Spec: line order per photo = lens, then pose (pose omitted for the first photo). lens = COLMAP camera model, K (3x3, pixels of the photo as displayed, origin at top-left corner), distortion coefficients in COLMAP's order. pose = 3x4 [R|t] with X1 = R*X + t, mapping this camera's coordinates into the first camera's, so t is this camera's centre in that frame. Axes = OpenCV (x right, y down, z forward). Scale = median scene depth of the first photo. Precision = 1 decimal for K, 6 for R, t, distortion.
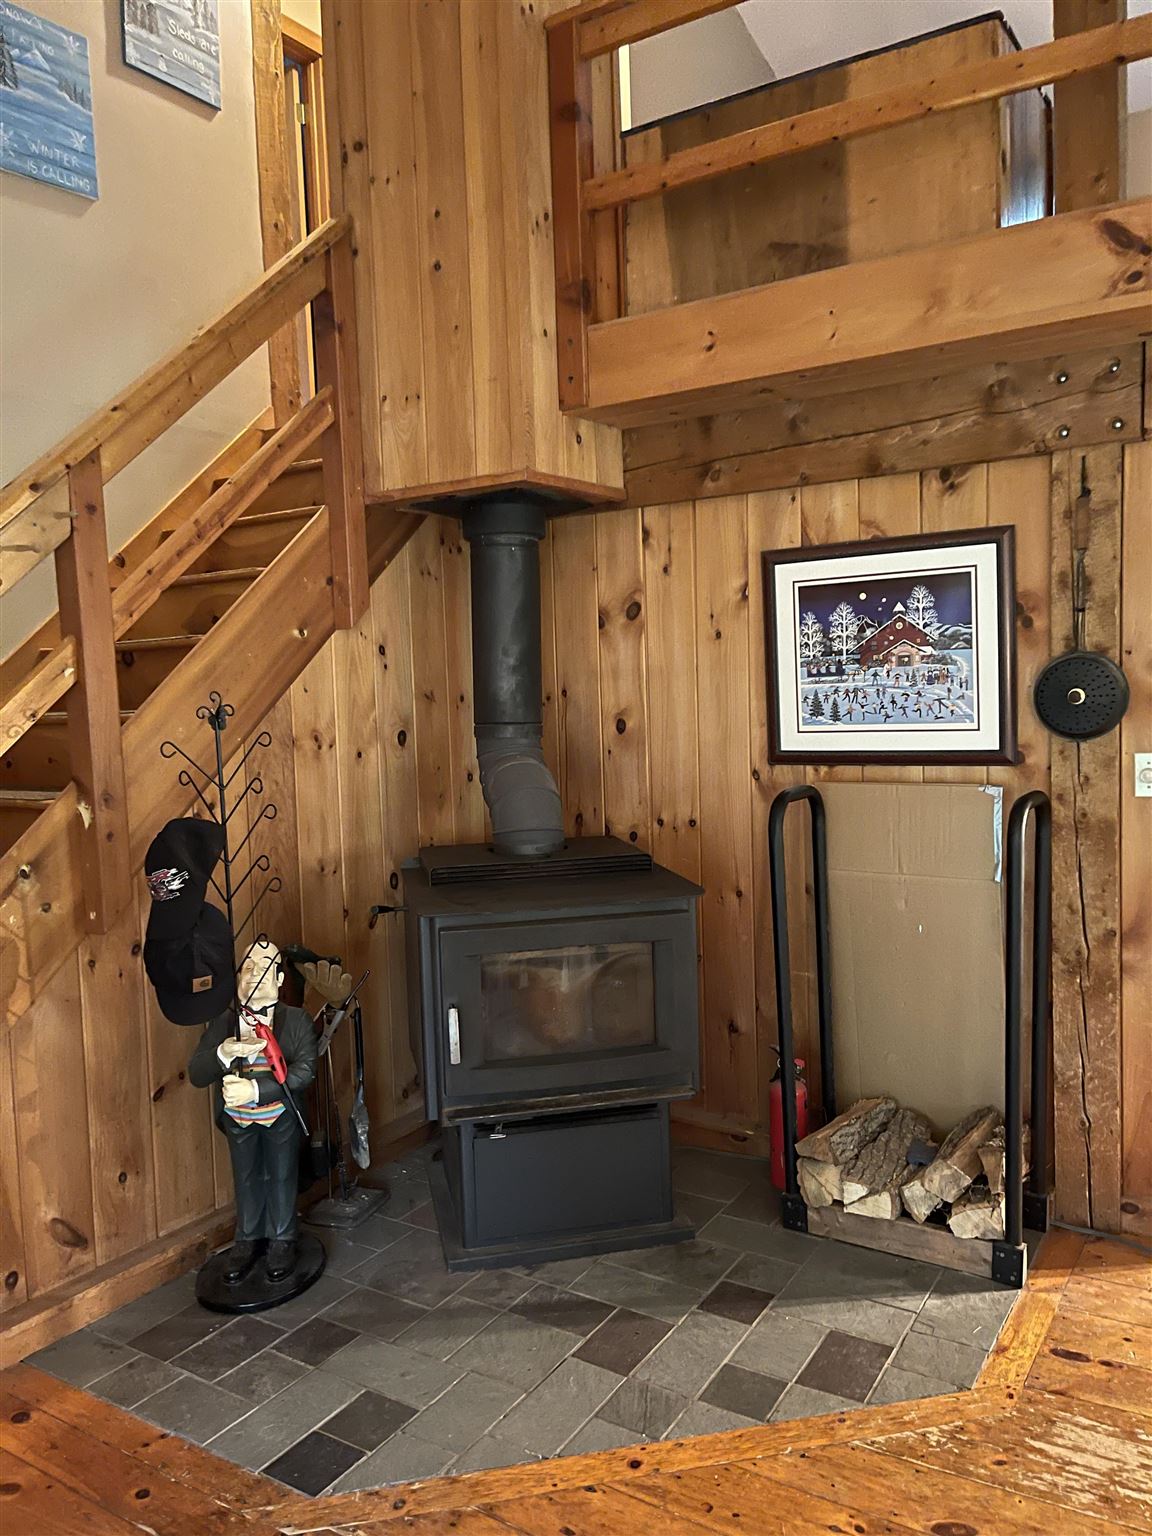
lens RADIAL K [[1161.4, 0, 585.0], [0, 1161.4, 772.8], [0, 0, 1]] dist [0.073332, -0.085127]
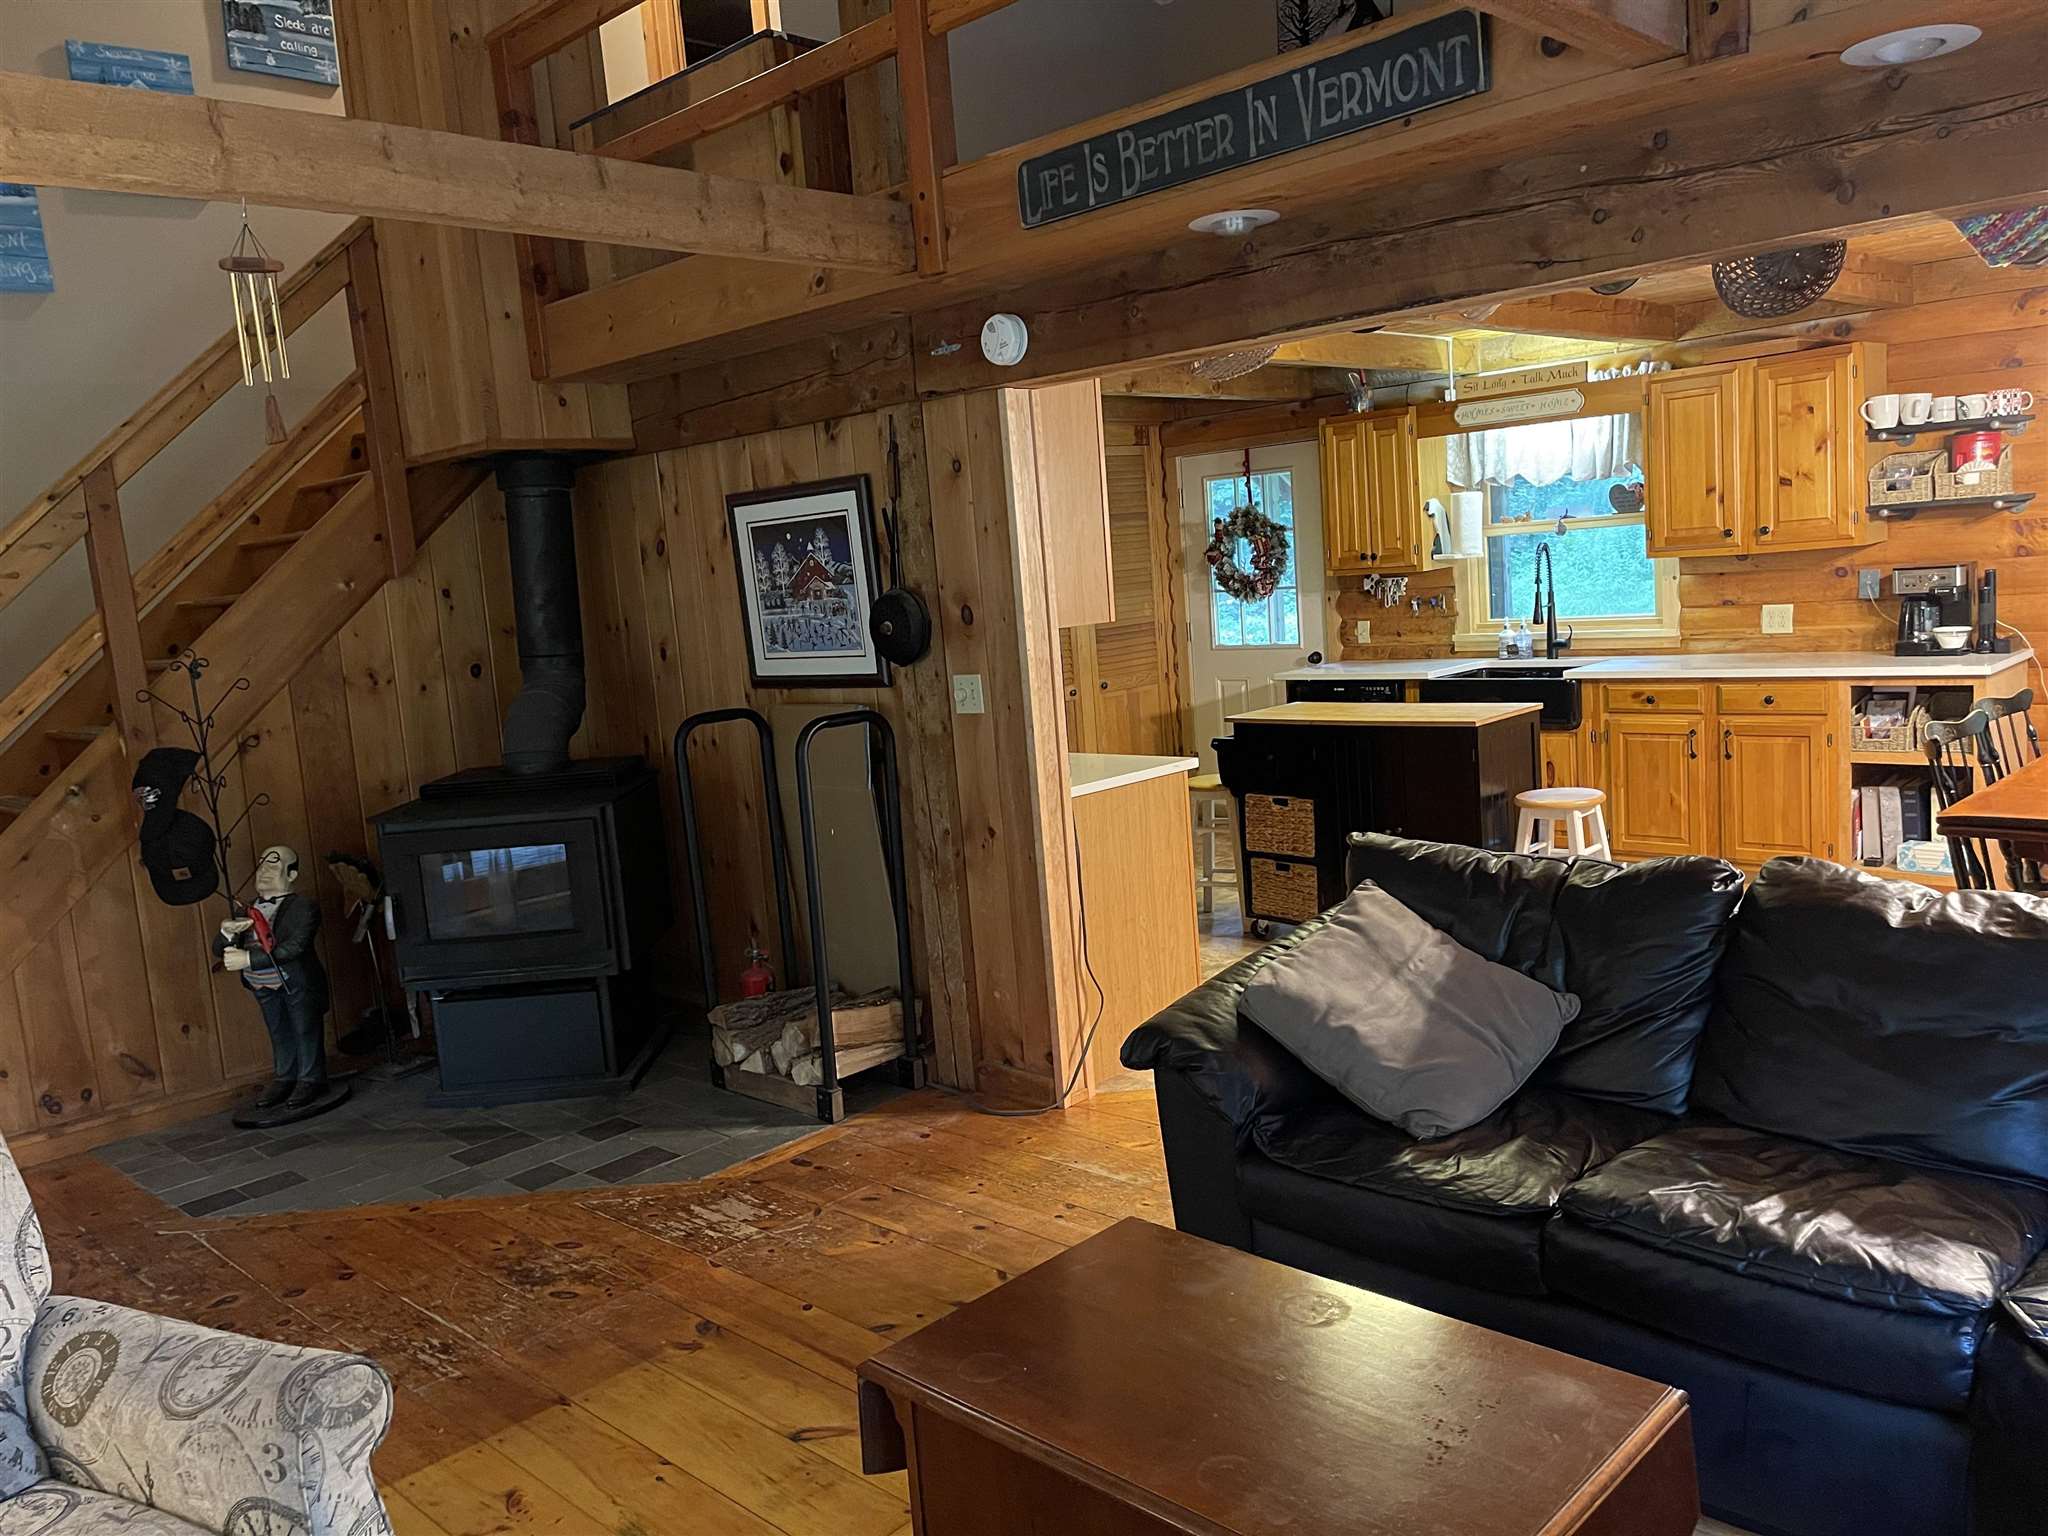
lens RADIAL K [[1548.5, 0, 1042.5], [0, 1548.5, 781.5], [0, 0, 1]] dist [0.073332, -0.085127]
pose [[0.980362, -0.014470, -0.196677, 0.804294], [0.028457, 0.997246, 0.068482, -0.013654], [0.195145, -0.072734, 0.978074, -0.438447]]
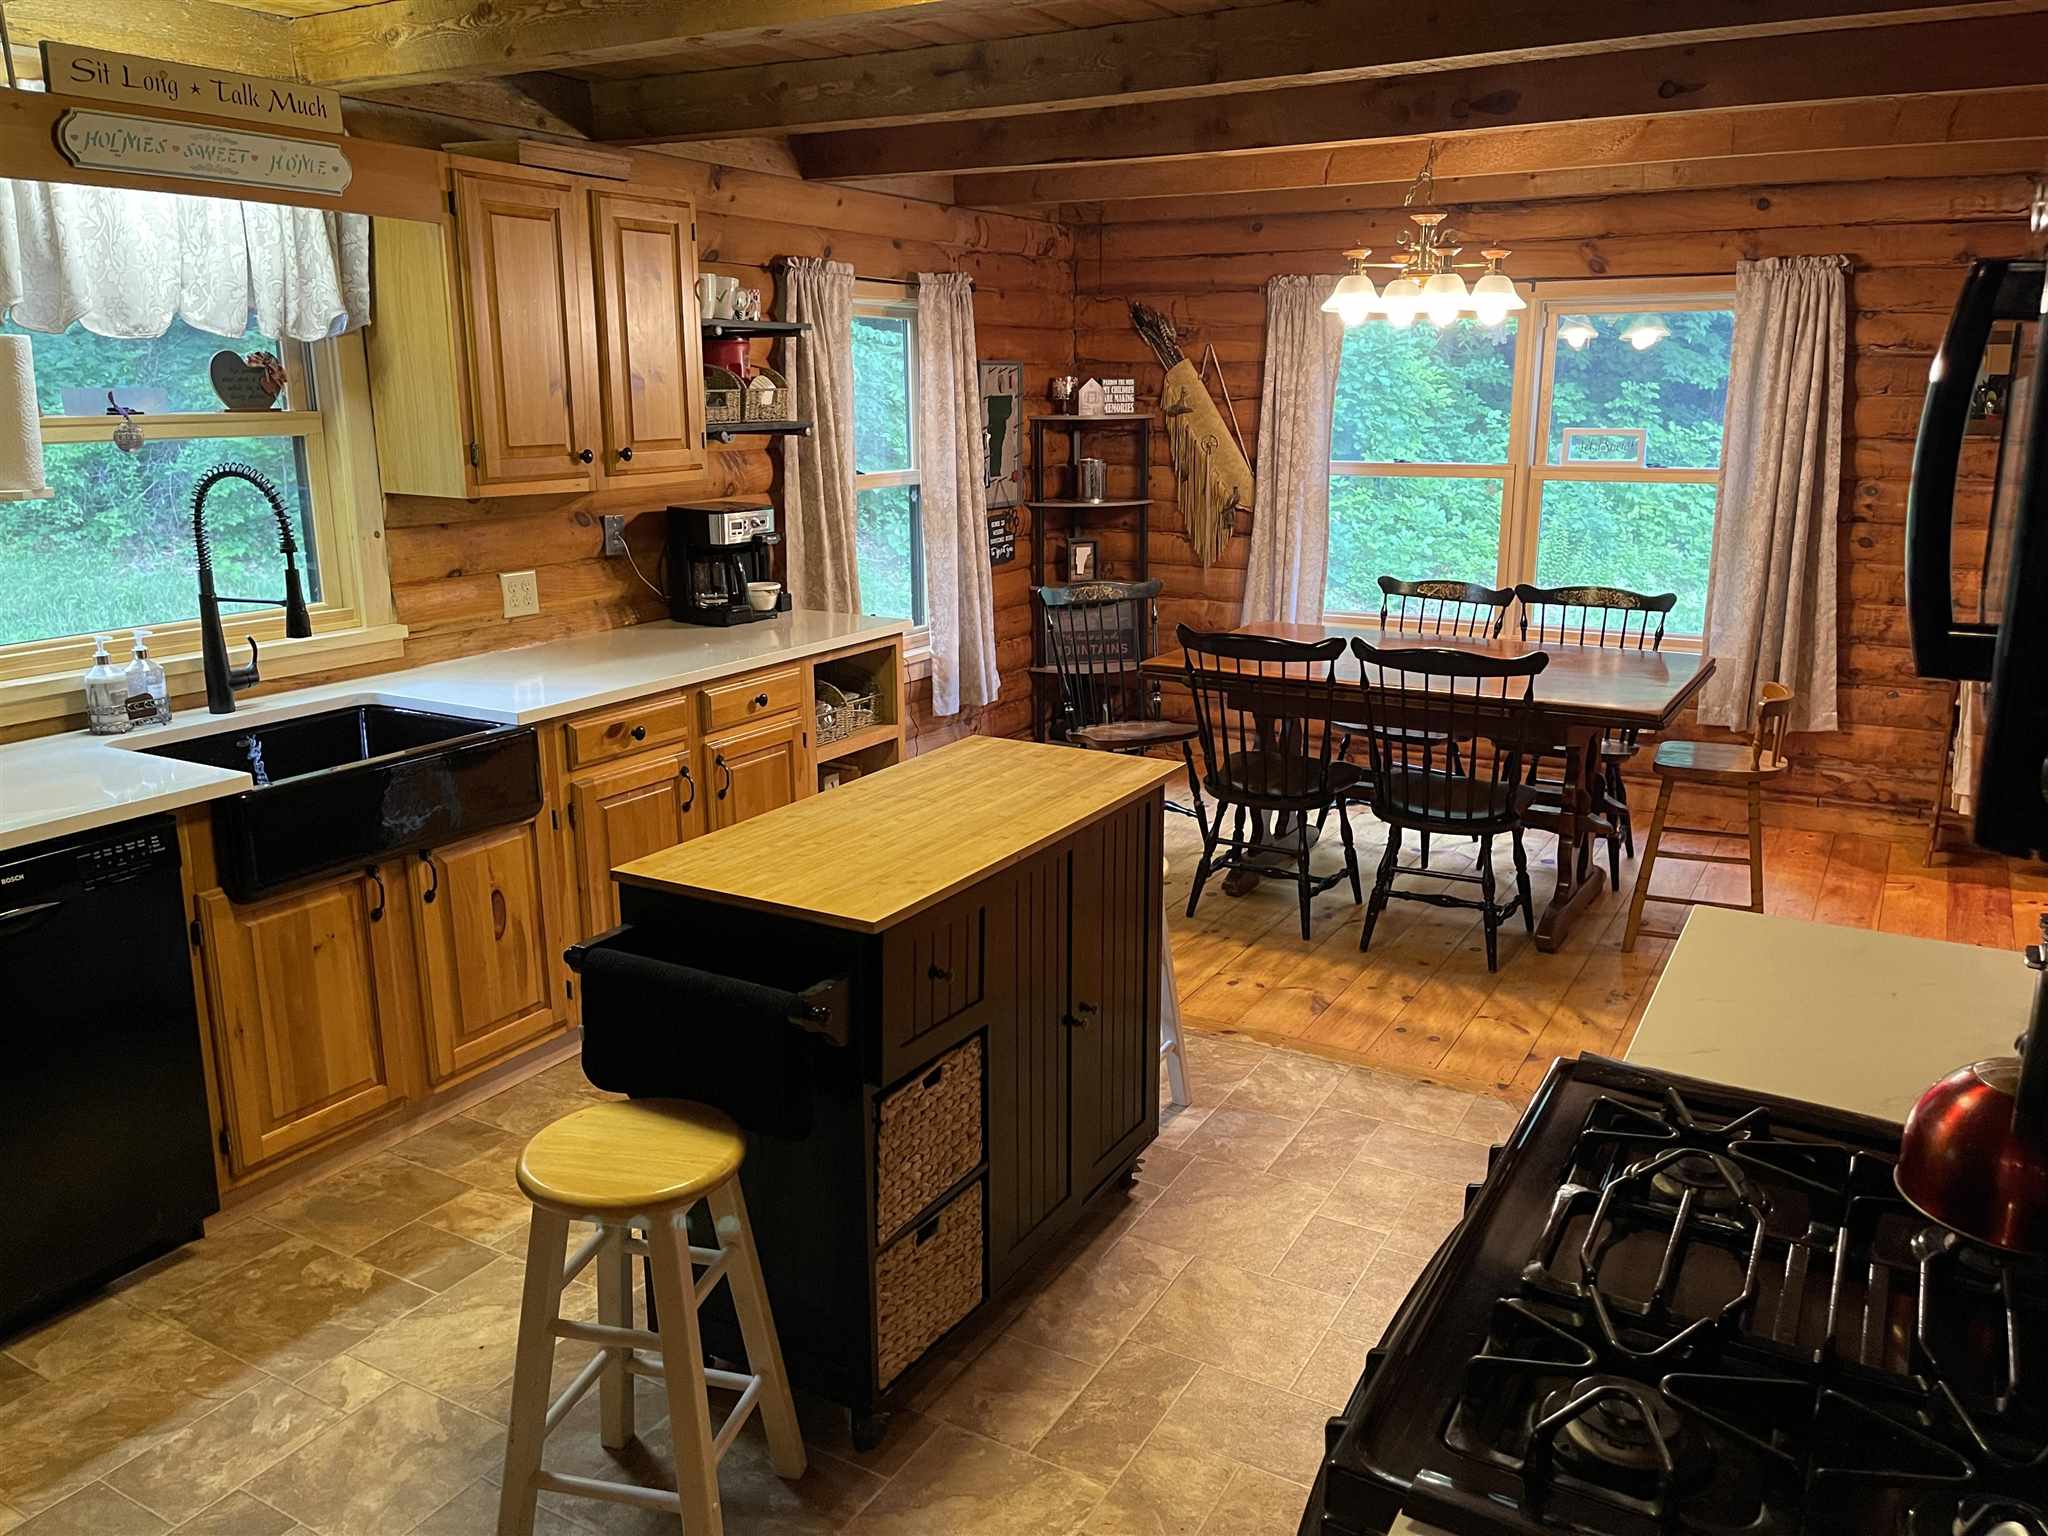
lens RADIAL K [[1548.5, 0, 1024.2], [0, 1548.5, 765.2], [0, 0, 1]] dist [0.073332, -0.085127]
pose [[-0.049382, -0.206381, 0.977225, -0.012935], [0.085463, 0.973957, 0.210009, -0.160239], [-0.995117, 0.093887, -0.030458, 1.433962]]
